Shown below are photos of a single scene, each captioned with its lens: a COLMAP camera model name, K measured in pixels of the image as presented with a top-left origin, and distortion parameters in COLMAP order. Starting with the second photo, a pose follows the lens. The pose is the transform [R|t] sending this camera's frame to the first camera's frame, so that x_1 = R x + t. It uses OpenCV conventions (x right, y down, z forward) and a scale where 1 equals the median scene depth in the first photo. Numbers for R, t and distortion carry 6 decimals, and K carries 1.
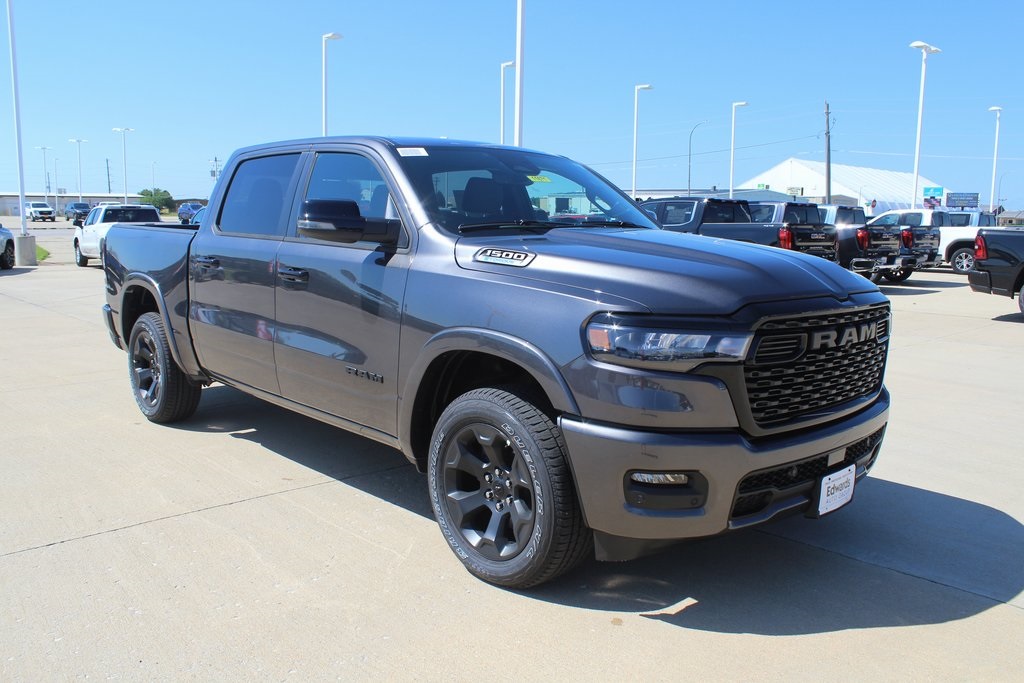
lens RADIAL K [[960.9, 0, 516.5], [0, 960.9, 357.8], [0, 0, 1]] dist [-0.200366, 0.000000]
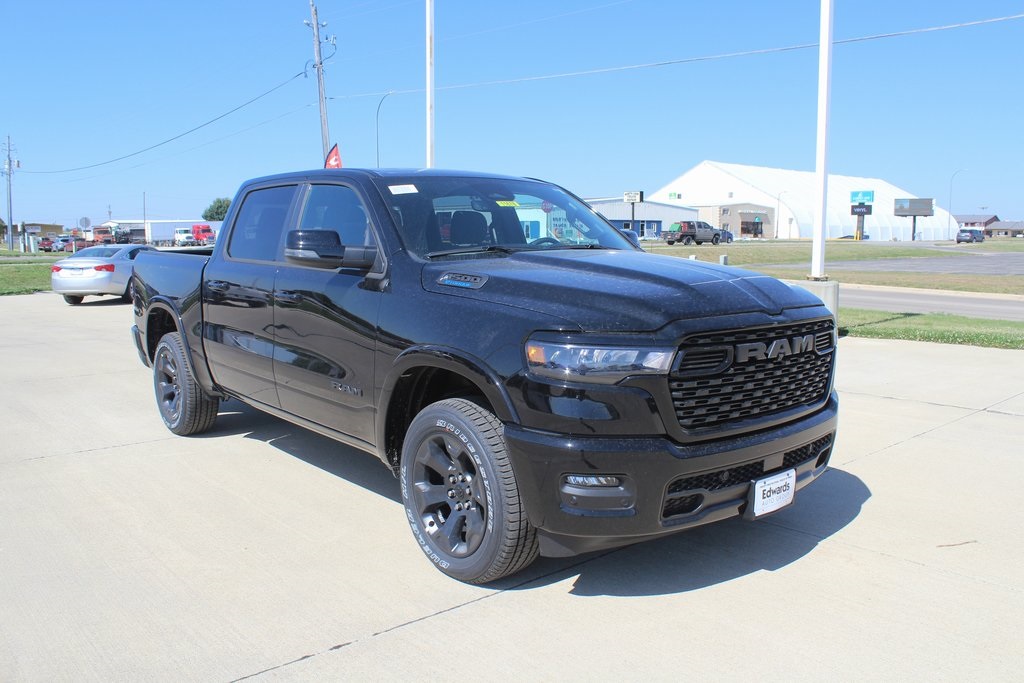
lens RADIAL K [[960.9, 0, 531.6], [0, 960.9, 345.8], [0, 0, 1]] dist [-0.200366, 0.000000]
pose [[0.999045, -0.010158, -0.042496, 0.110891], [0.008962, 0.999561, -0.028227, 0.001423], [0.042764, 0.027819, 0.998698, -0.090381]]
